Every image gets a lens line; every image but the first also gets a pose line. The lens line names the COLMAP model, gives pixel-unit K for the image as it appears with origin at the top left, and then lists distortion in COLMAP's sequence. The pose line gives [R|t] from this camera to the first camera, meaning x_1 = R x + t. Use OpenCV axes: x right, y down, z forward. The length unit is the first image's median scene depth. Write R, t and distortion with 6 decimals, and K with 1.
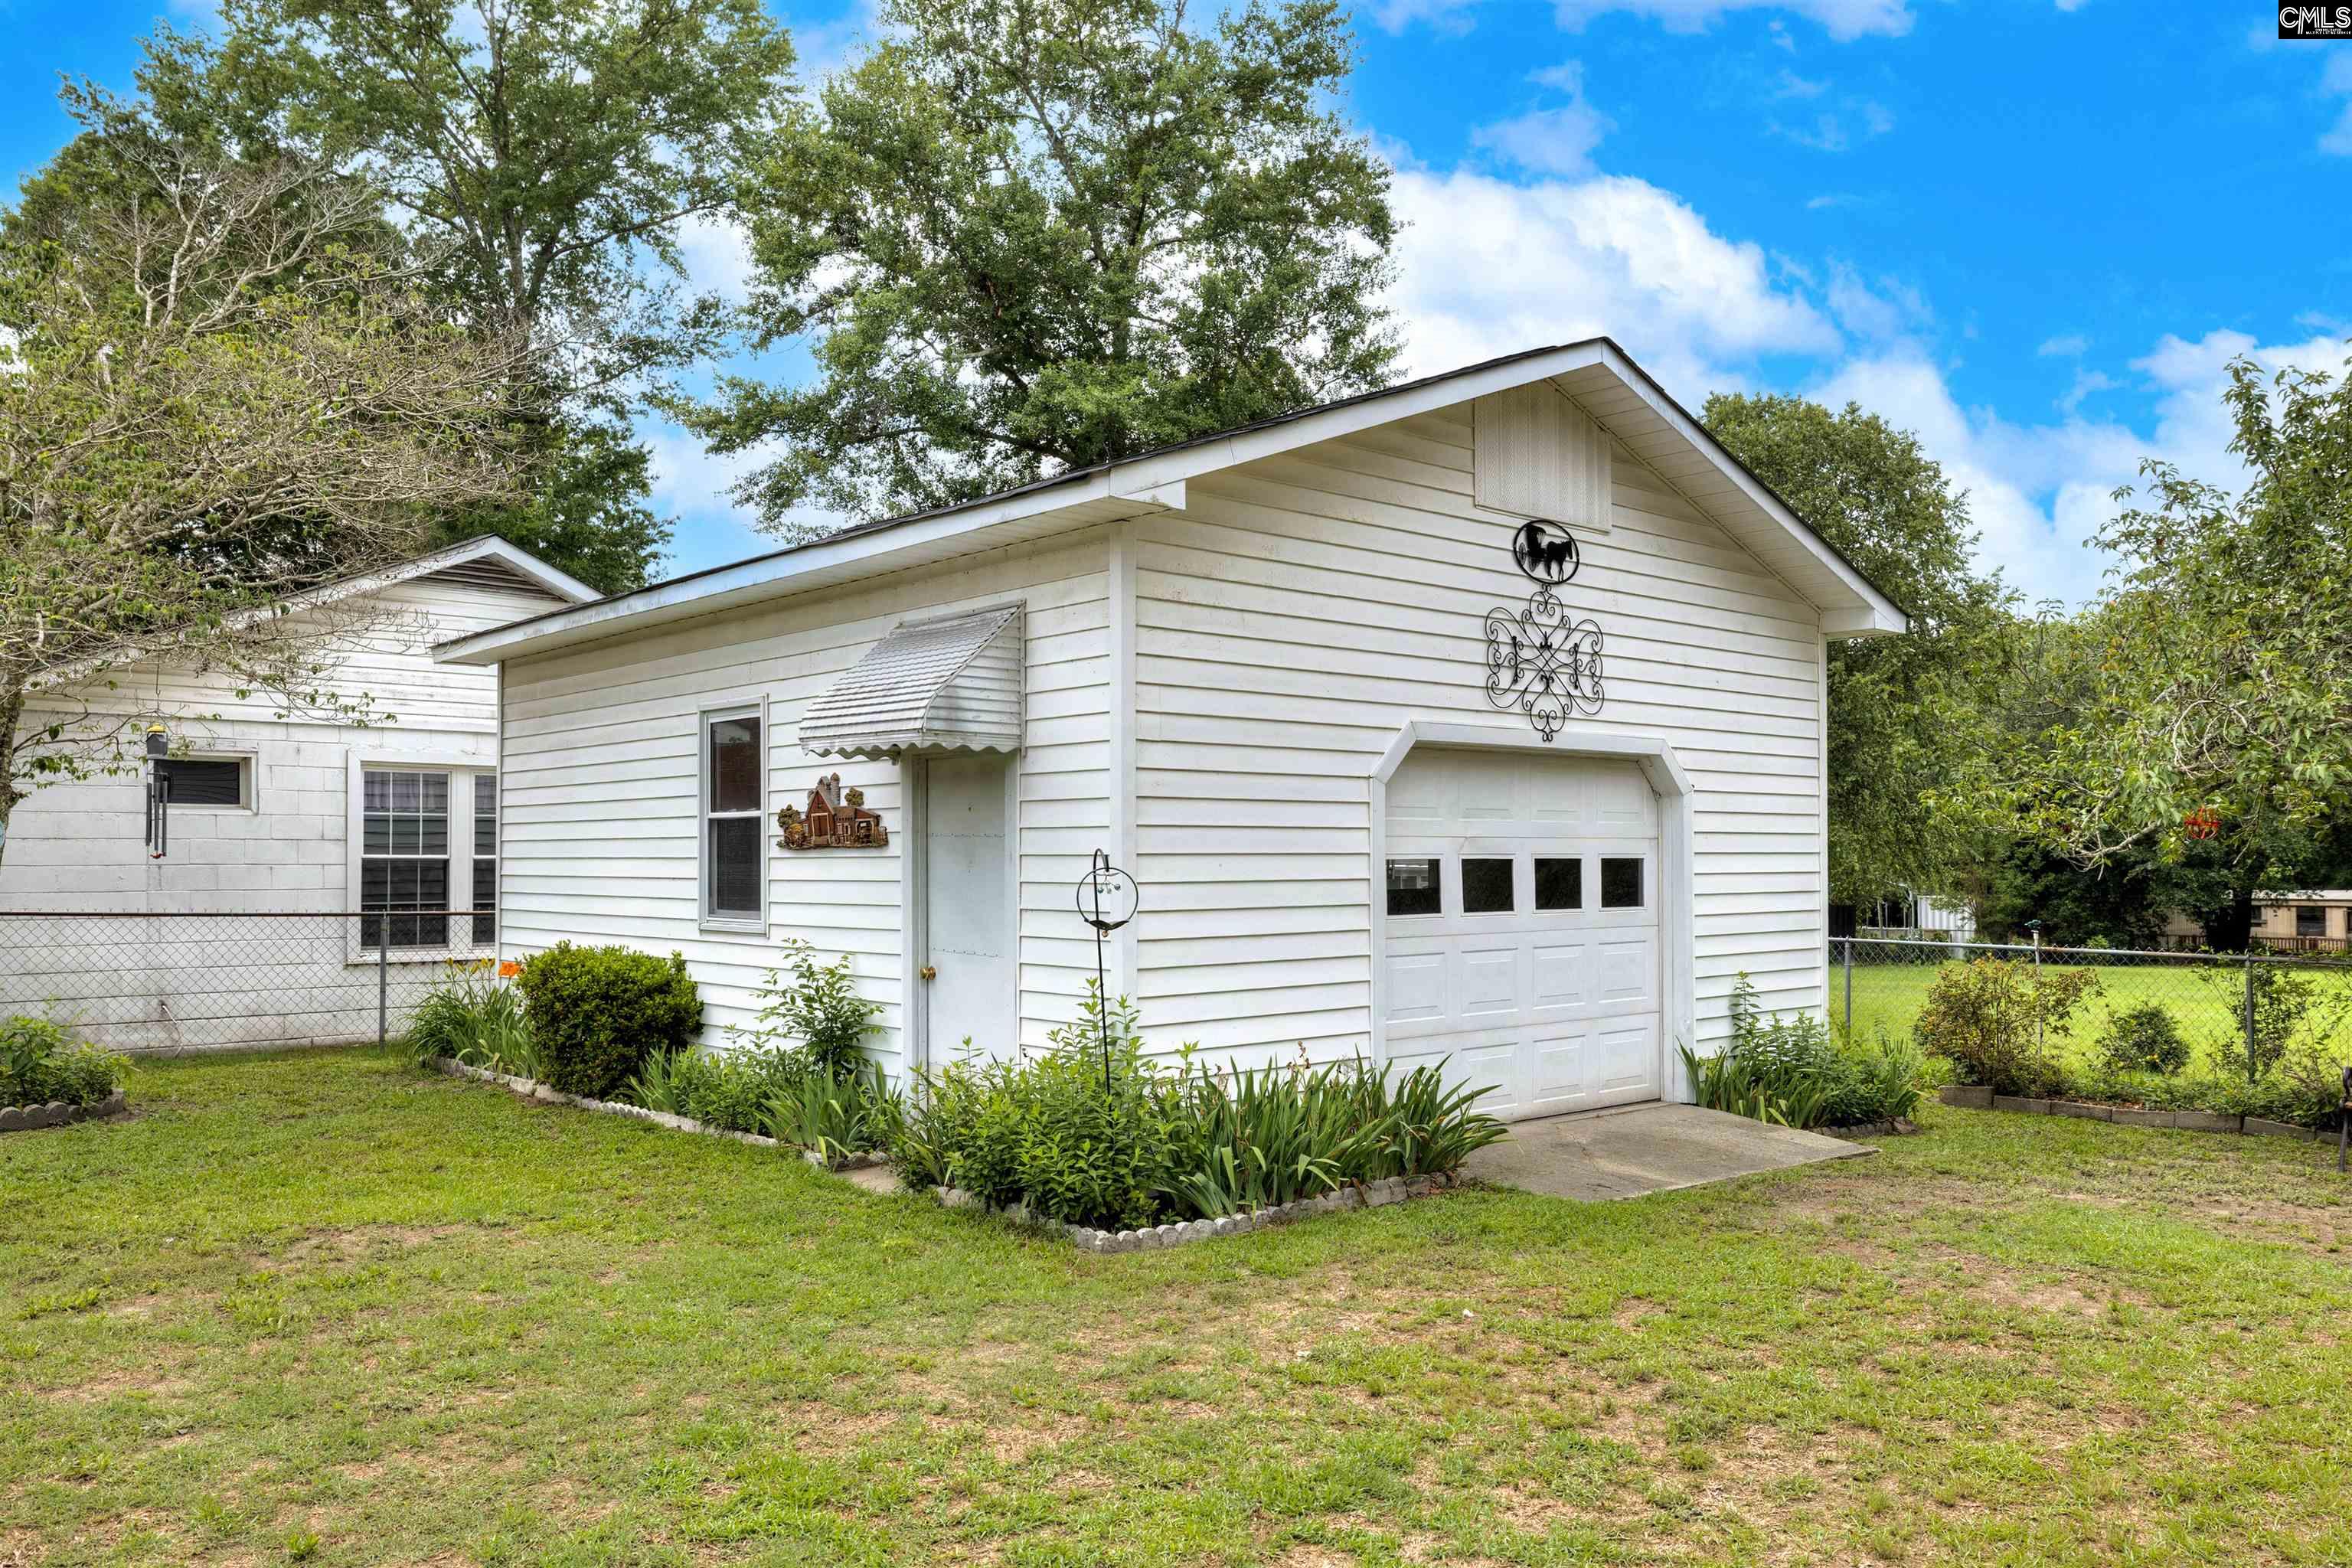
lens RADIAL K [[1794.5, 0, 1196.5], [0, 1794.5, 832.2], [0, 0, 1]] dist [-0.008305, -0.000646]
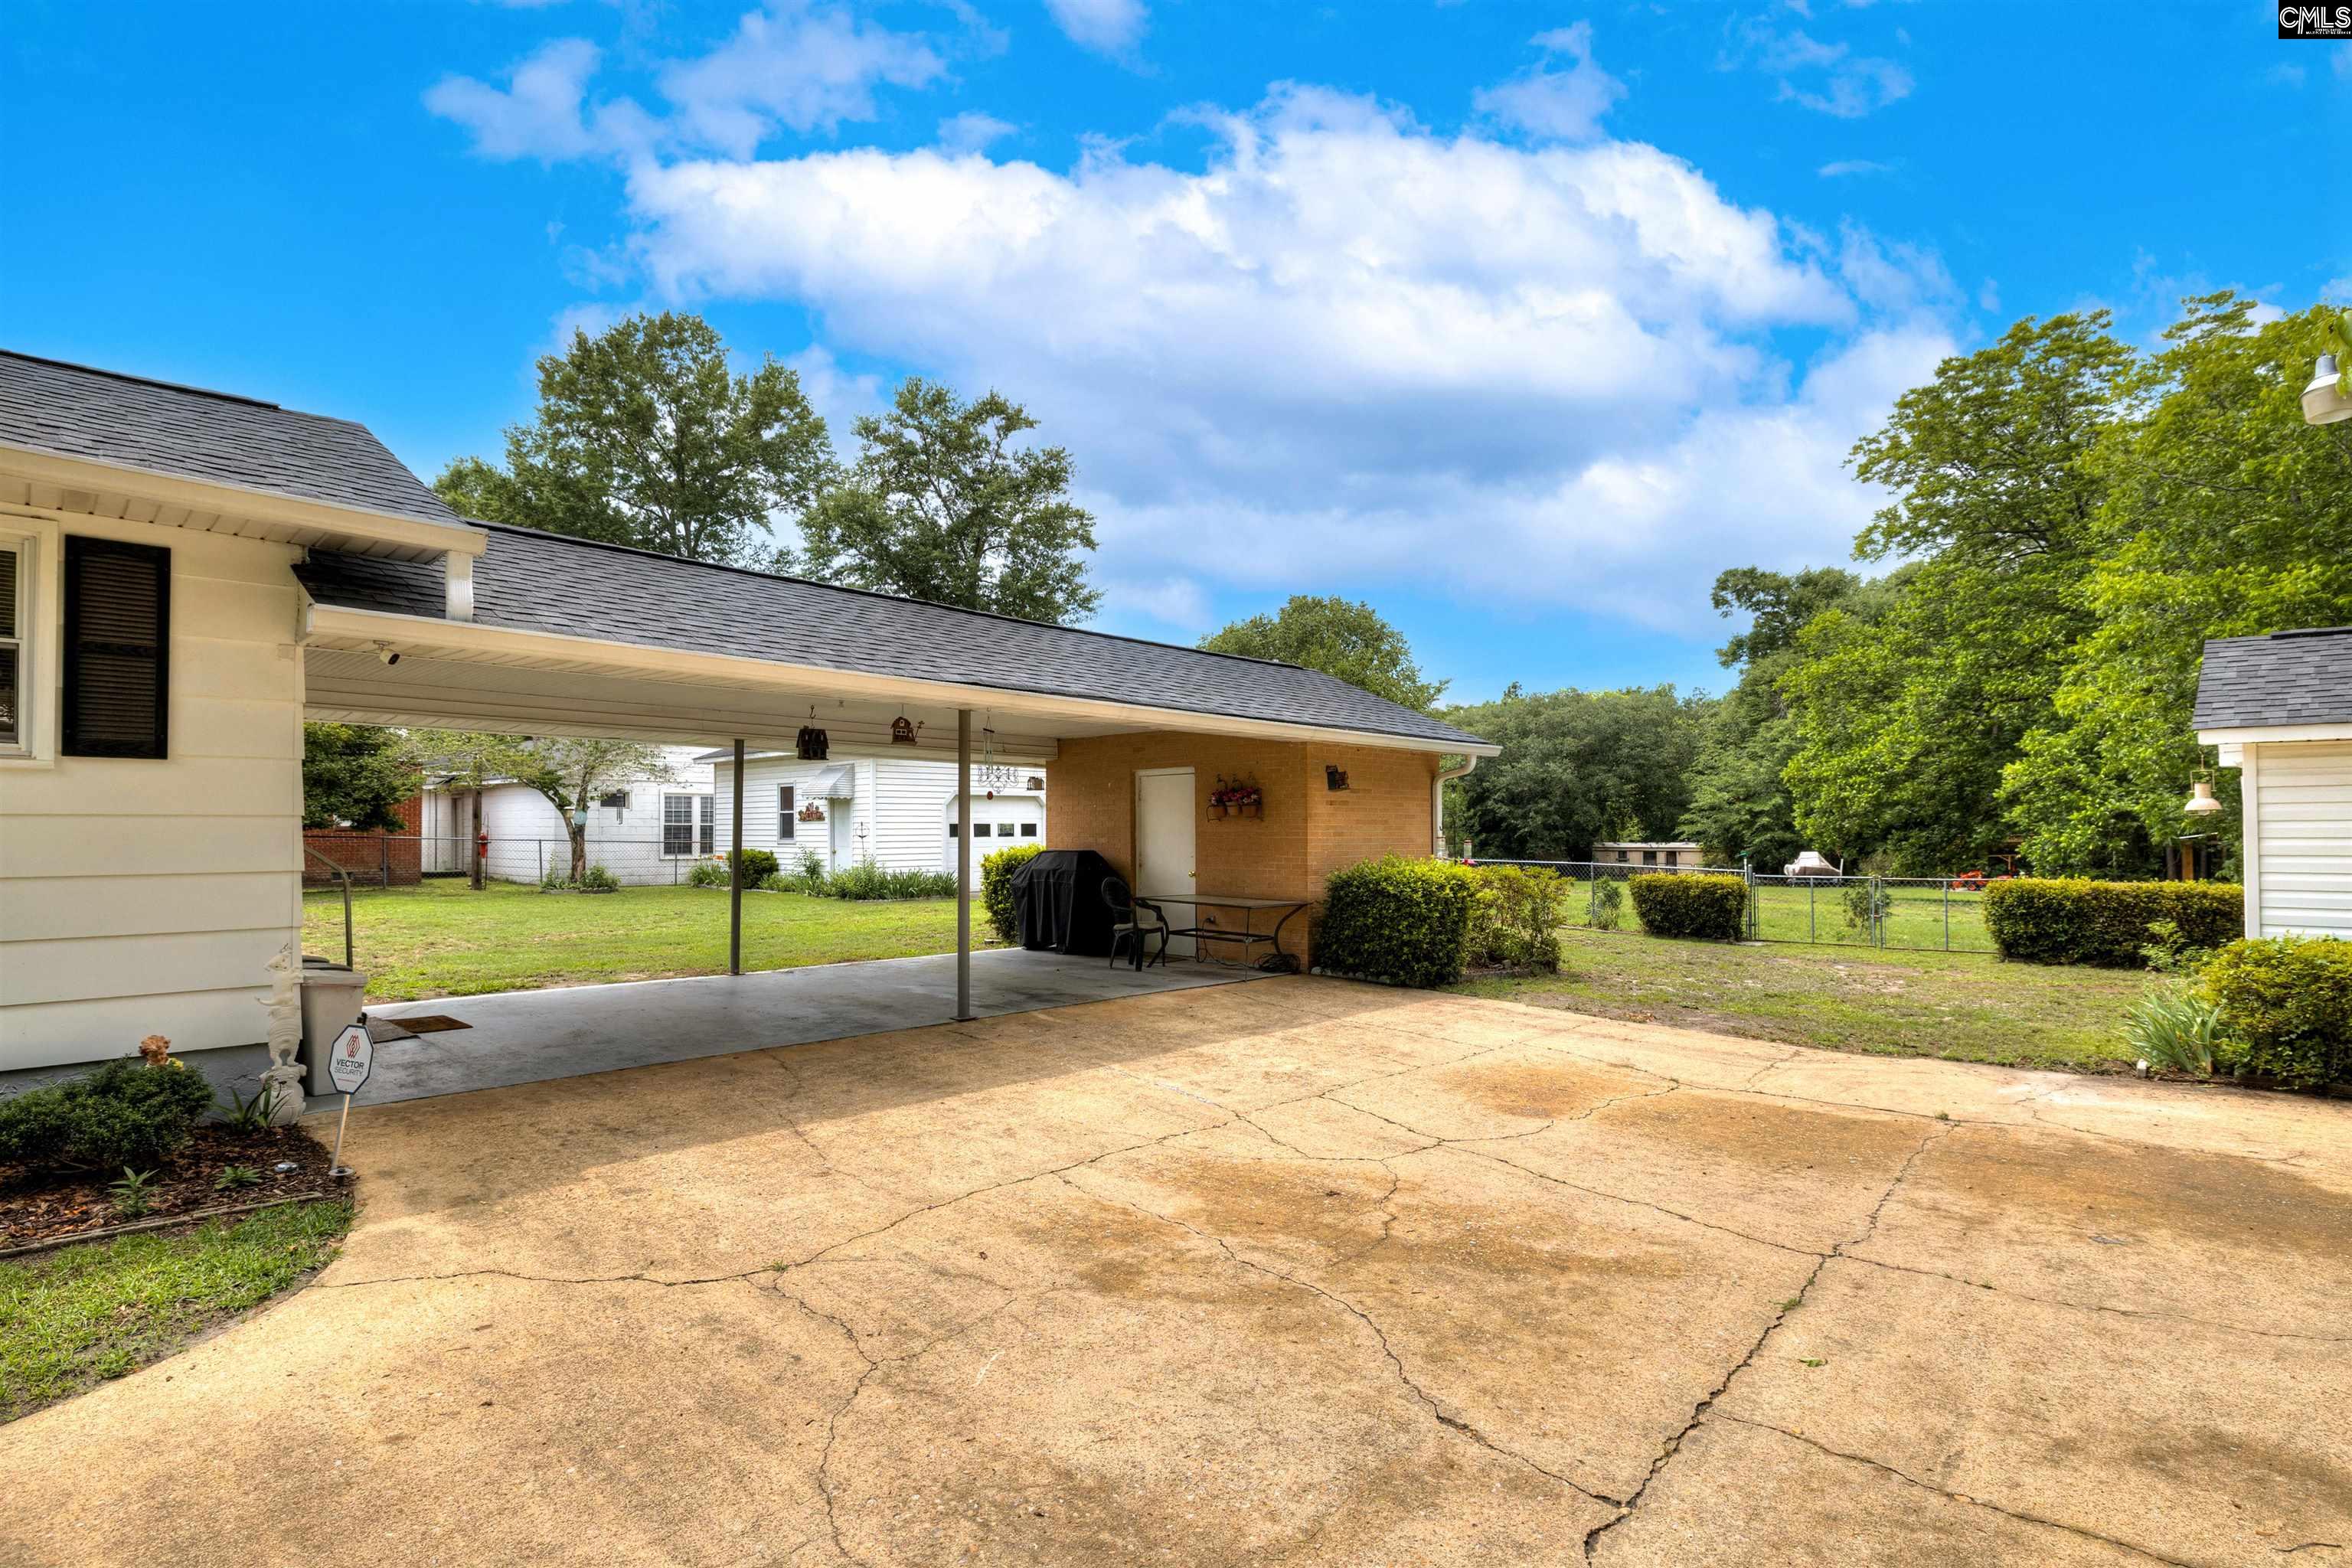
lens RADIAL K [[1106.8, 0, 1170.4], [0, 1106.8, 818.9], [0, 0, 1]] dist [-0.005349, 0.004068]
pose [[0.997711, -0.000476, 0.067623, 0.276539], [0.000023, 0.999978, 0.006707, -0.008081], [-0.067625, -0.006690, 0.997688, -0.976052]]
